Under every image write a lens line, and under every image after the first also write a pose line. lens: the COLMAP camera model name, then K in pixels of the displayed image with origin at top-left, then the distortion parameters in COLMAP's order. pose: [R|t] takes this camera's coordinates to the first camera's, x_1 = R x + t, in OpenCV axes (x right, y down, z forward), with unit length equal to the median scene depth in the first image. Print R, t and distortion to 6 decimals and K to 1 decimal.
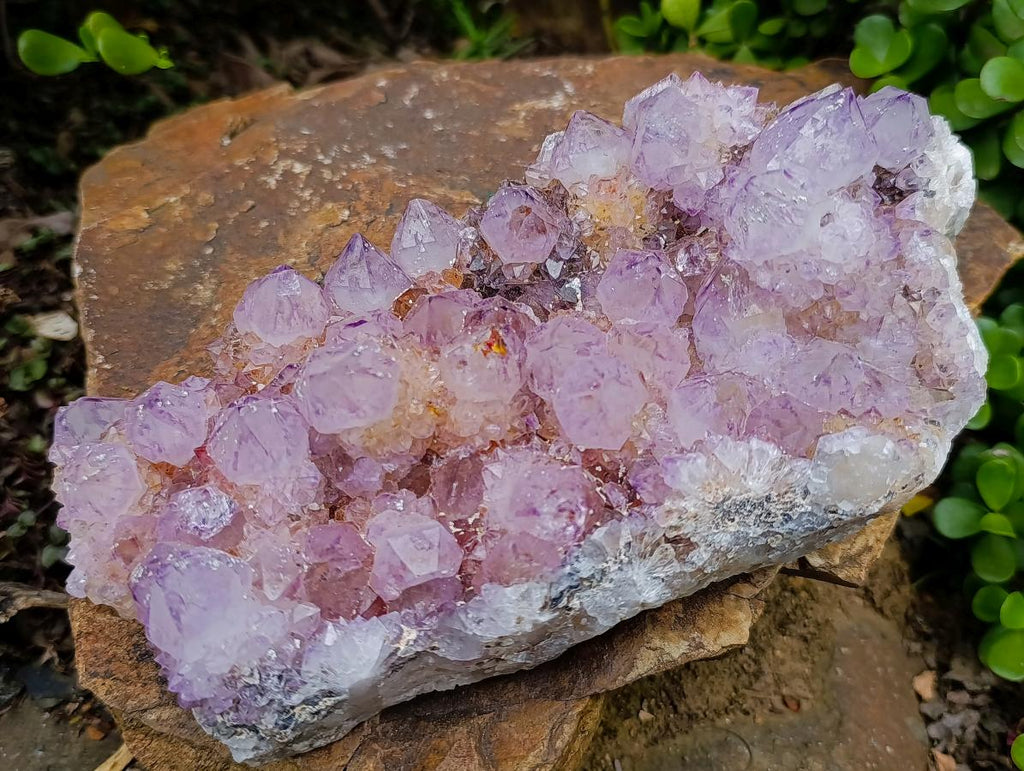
lens RADIAL K [[975.2, 0, 526.5], [0, 975.2, 400.6], [0, 0, 1]] dist [0.040378, -0.172227]
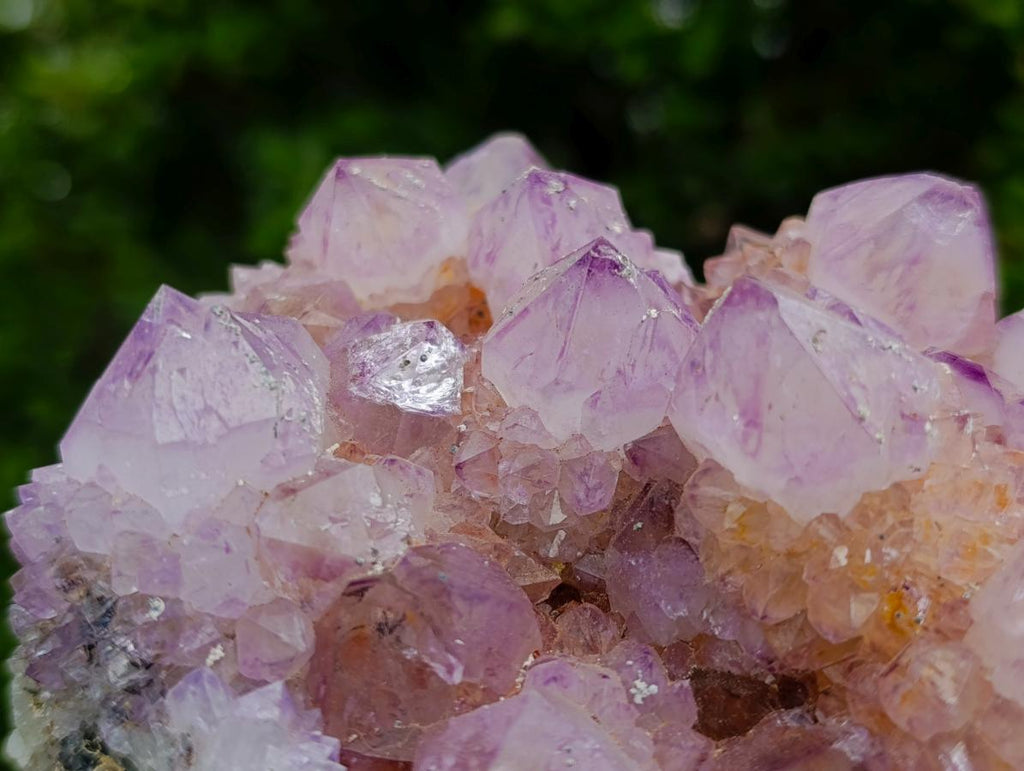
lens RADIAL K [[1524.0, 0, 527.7], [0, 1524.0, 372.0], [0, 0, 1]] dist [0.247864, -1.656565]
pose [[0.470082, 0.640505, -0.607270, 0.135008], [-0.779650, 0.623842, 0.054464, 0.031056], [0.413725, 0.447856, 0.792627, 0.444681]]
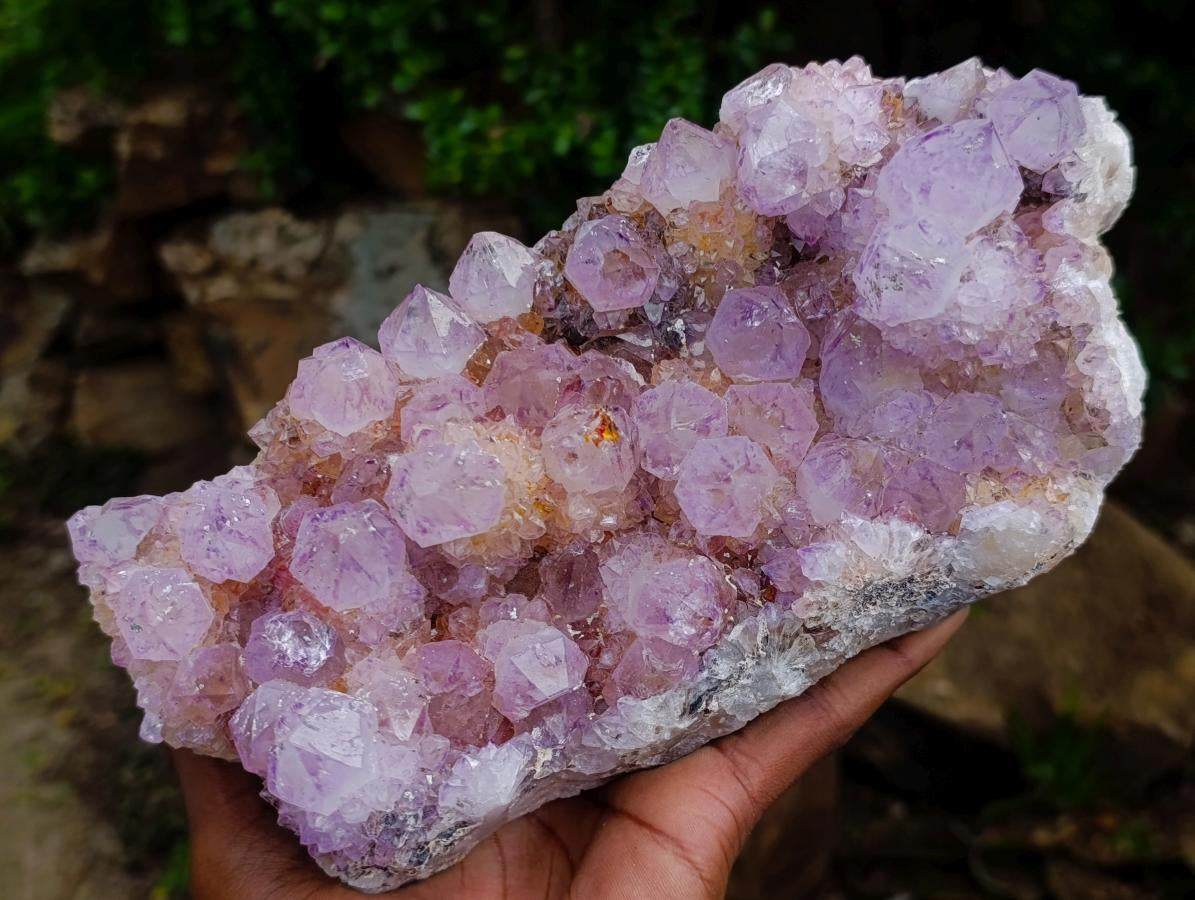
lens RADIAL K [[1591.7, 0, 616.8], [0, 1591.7, 447.3], [0, 0, 1]] dist [0.088977, -0.013829]
pose [[0.993219, -0.076942, 0.087153, -0.151057], [0.060350, 0.981967, 0.179161, -0.303873], [-0.099366, -0.172687, 0.979952, -0.435403]]
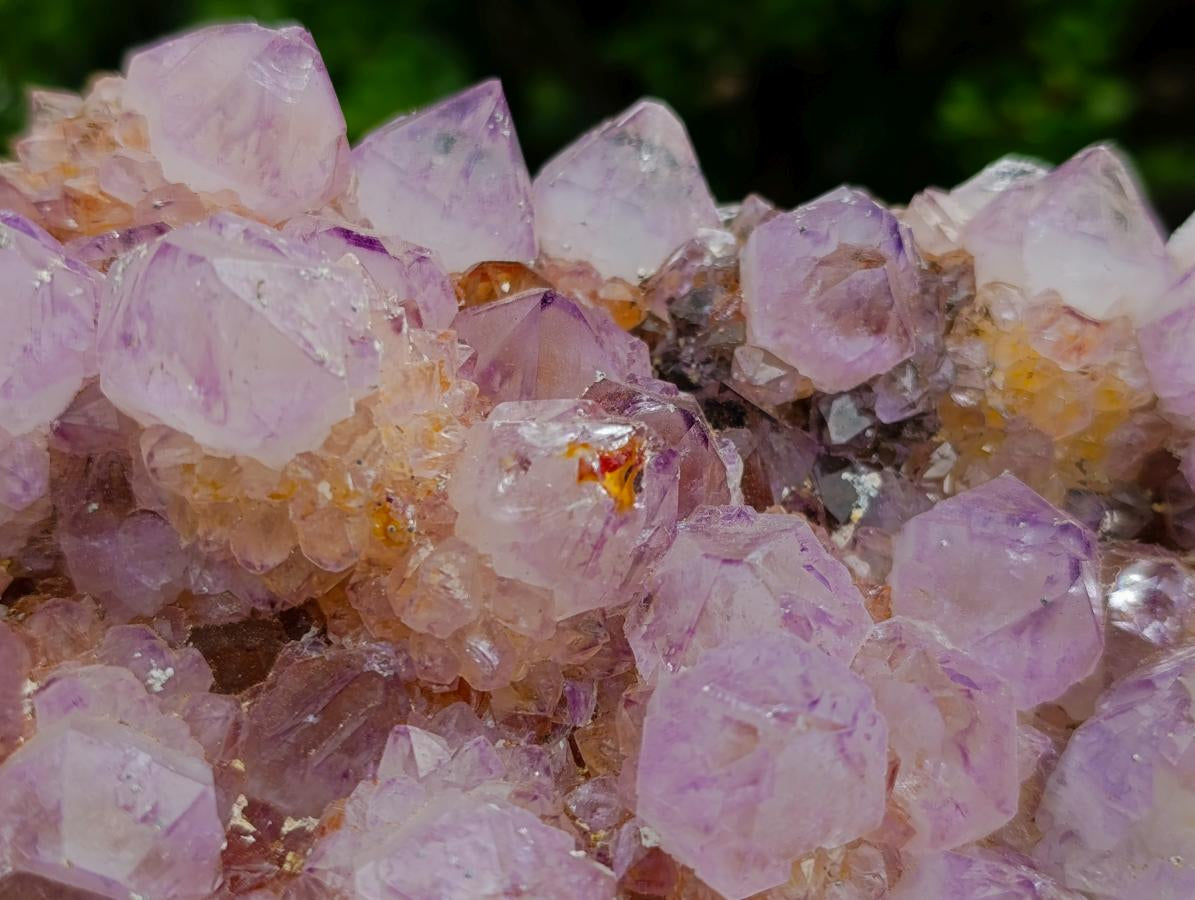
lens RADIAL K [[1739.7, 0, 597.5], [0, 1739.7, 450.0], [0, 0, 1]] dist [0.258891, -1.891732]
pose [[0.817264, 0.570886, -0.078539, 0.009256], [-0.576222, 0.807960, -0.123160, 0.023237], [-0.006854, 0.145910, 0.989274, 0.325155]]
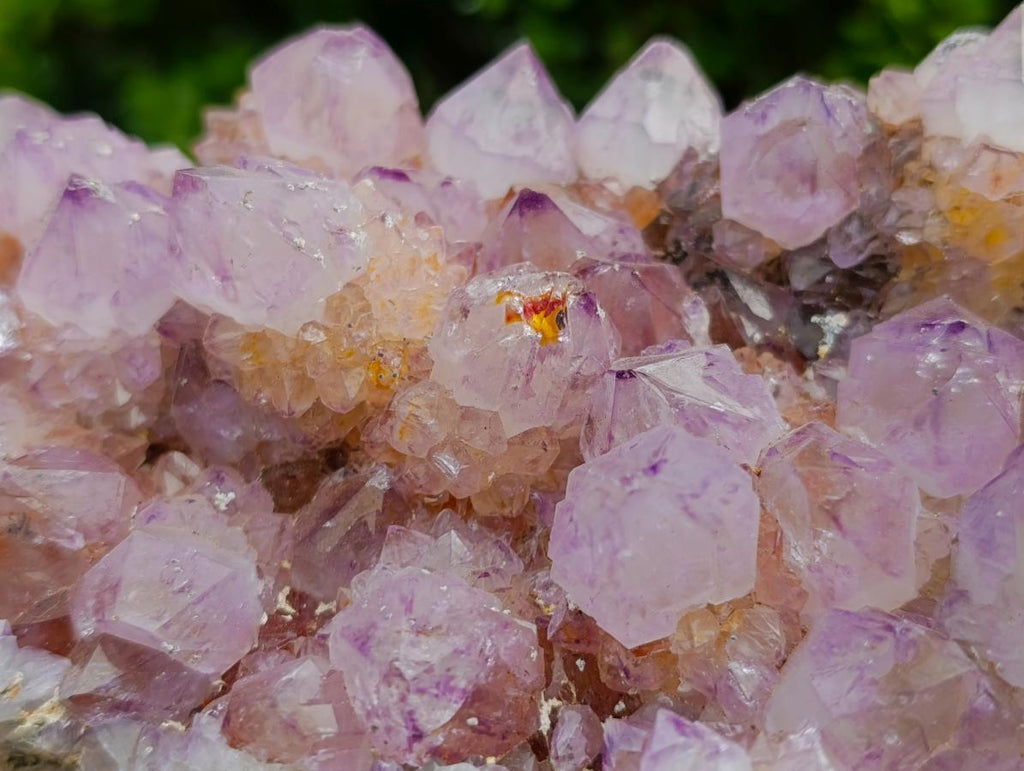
lens RADIAL K [[1490.7, 0, 512.0], [0, 1490.7, 385.5], [0, 0, 1]] dist [0.258891, -1.891732]
pose [[0.765264, 0.482541, -0.426058, 0.280843], [-0.521700, 0.852648, 0.028635, -0.041434], [0.377095, 0.200362, 0.904242, 0.348300]]
